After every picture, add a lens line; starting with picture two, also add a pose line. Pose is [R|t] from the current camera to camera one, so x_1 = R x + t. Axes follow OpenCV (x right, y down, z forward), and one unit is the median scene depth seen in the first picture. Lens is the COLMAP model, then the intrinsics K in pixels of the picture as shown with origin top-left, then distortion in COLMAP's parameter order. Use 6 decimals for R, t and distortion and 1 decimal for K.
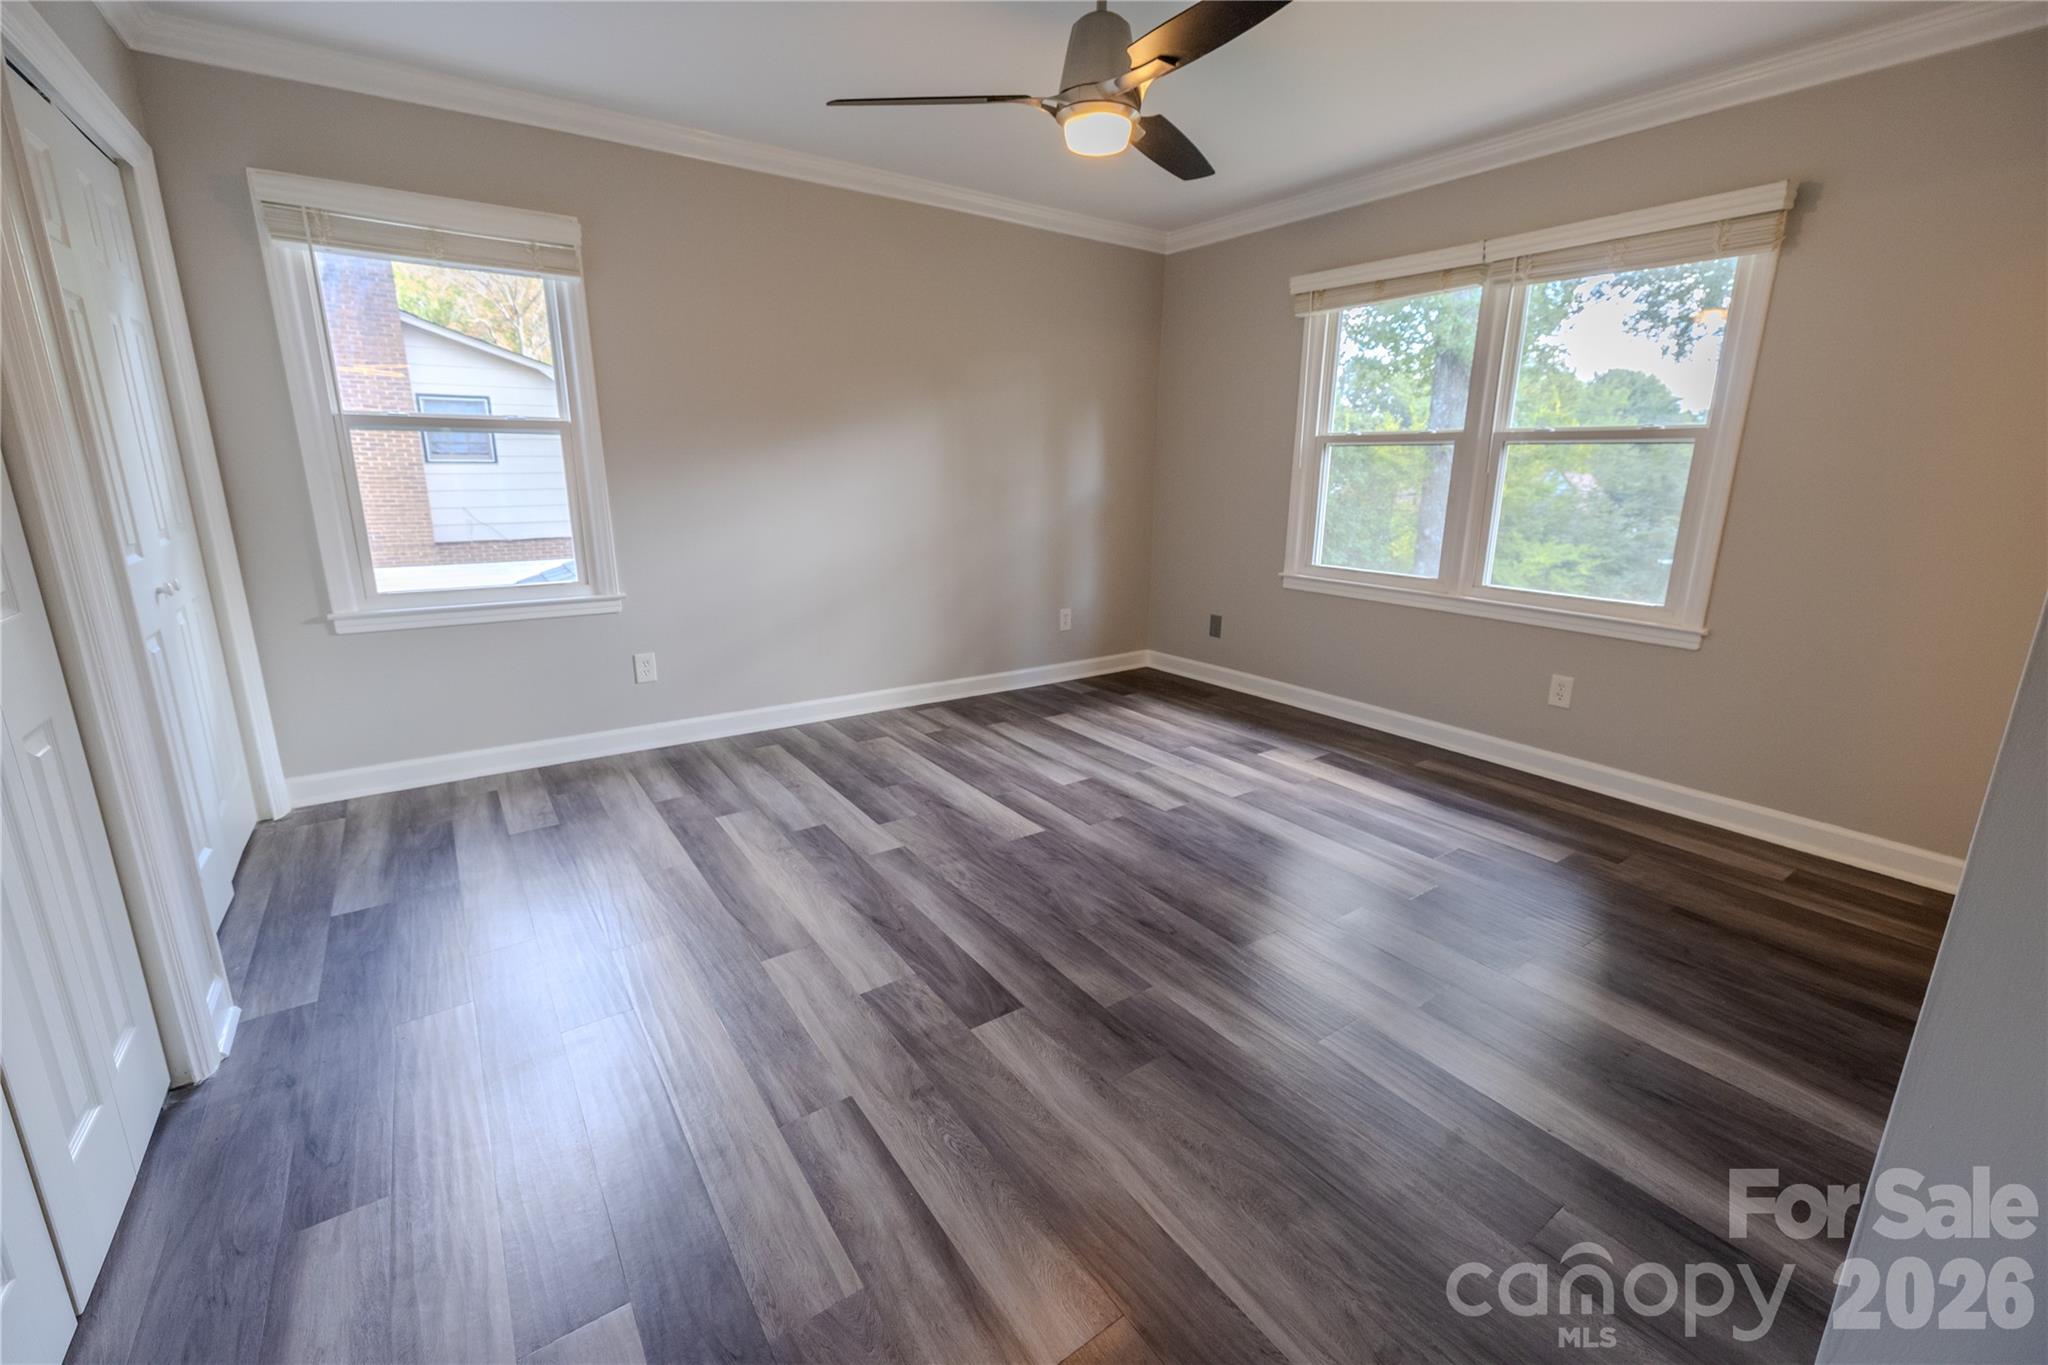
lens RADIAL K [[862.5, 0, 1020.0], [0, 862.5, 686.7], [0, 0, 1]] dist [0.002944, 0.000178]
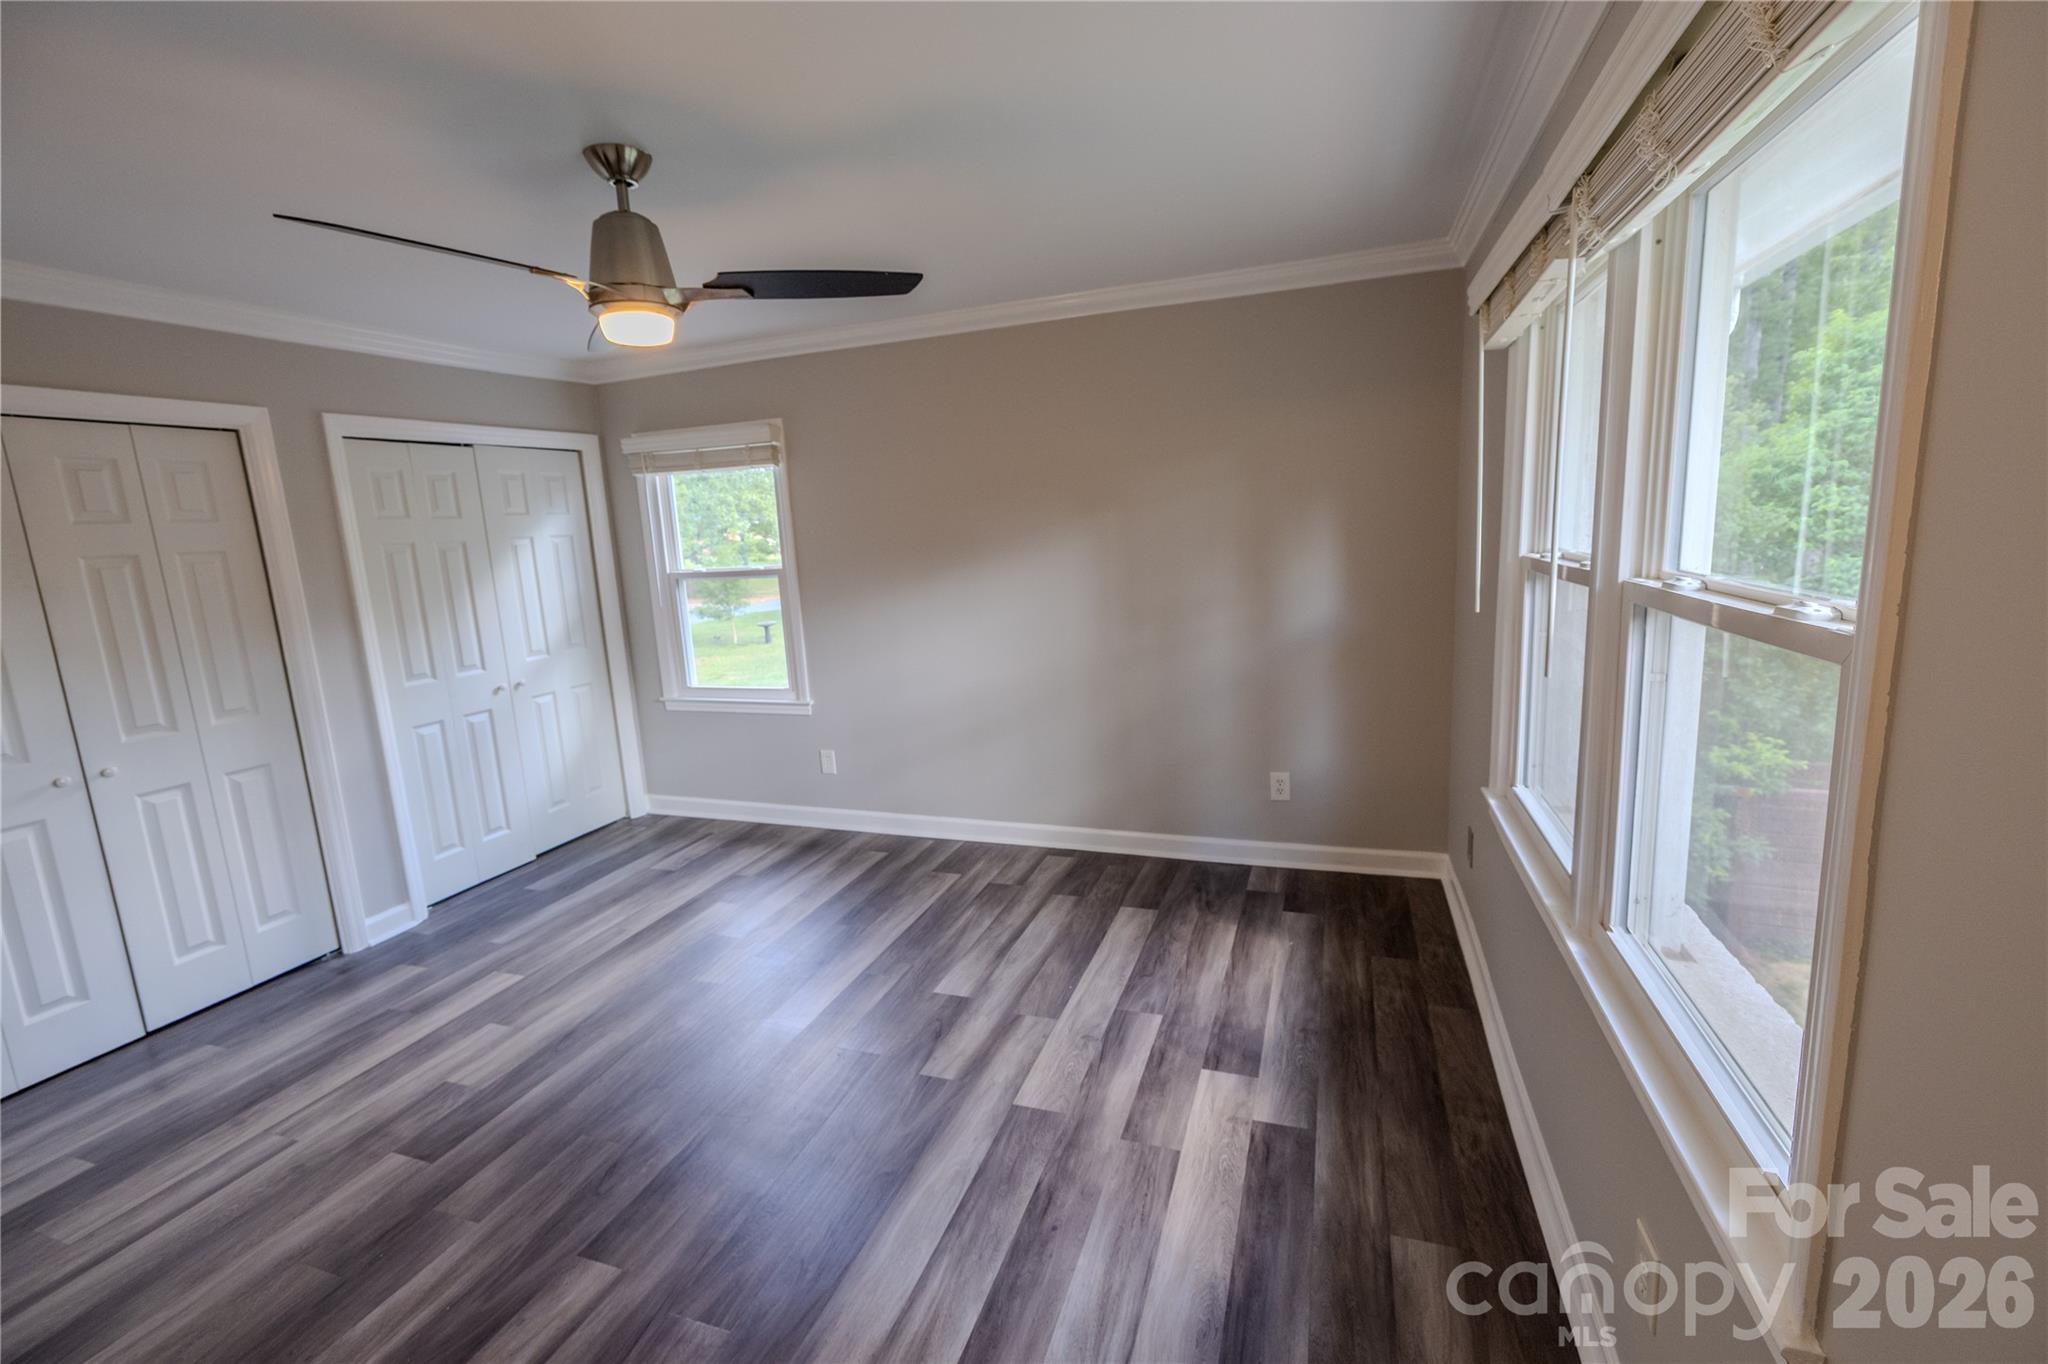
lens RADIAL K [[862.5, 0, 1016.8], [0, 862.5, 666.7], [0, 0, 1]] dist [0.002944, 0.000178]
pose [[0.576311, 0.093659, -0.811846, 0.698979], [-0.148335, 0.988898, 0.008785, -0.205590], [0.803656, 0.115363, 0.583806, 0.489956]]
